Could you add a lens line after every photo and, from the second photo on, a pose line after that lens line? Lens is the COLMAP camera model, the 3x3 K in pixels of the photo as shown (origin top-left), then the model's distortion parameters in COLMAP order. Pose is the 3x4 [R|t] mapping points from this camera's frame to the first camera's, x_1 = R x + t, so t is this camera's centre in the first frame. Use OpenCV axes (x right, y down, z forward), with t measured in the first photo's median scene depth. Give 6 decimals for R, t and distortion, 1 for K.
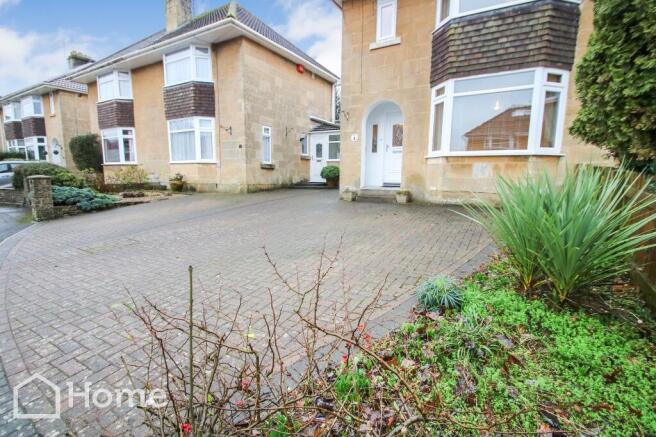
lens RADIAL K [[309.3, 0, 327.7], [0, 309.3, 221.2], [0, 0, 1]] dist [0.005075, 0.000188]
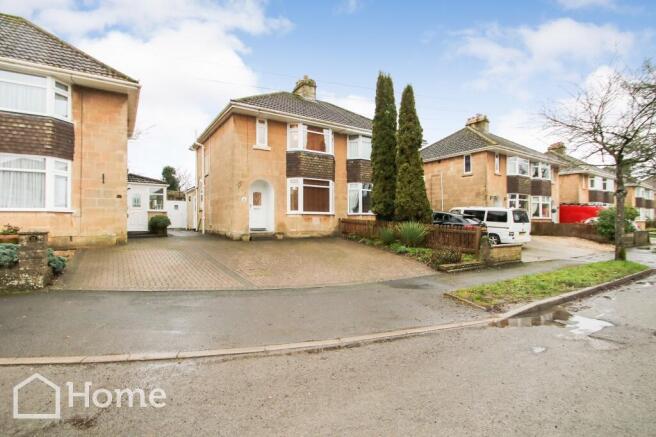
lens RADIAL K [[309.3, 0, 328.0], [0, 309.3, 218.4], [0, 0, 1]] dist [0.005075, 0.000188]
pose [[0.424453, 0.002739, 0.905446, -0.881282], [0.142522, 0.987328, -0.069798, -0.010544], [-0.894163, 0.158672, 0.418684, 0.010714]]
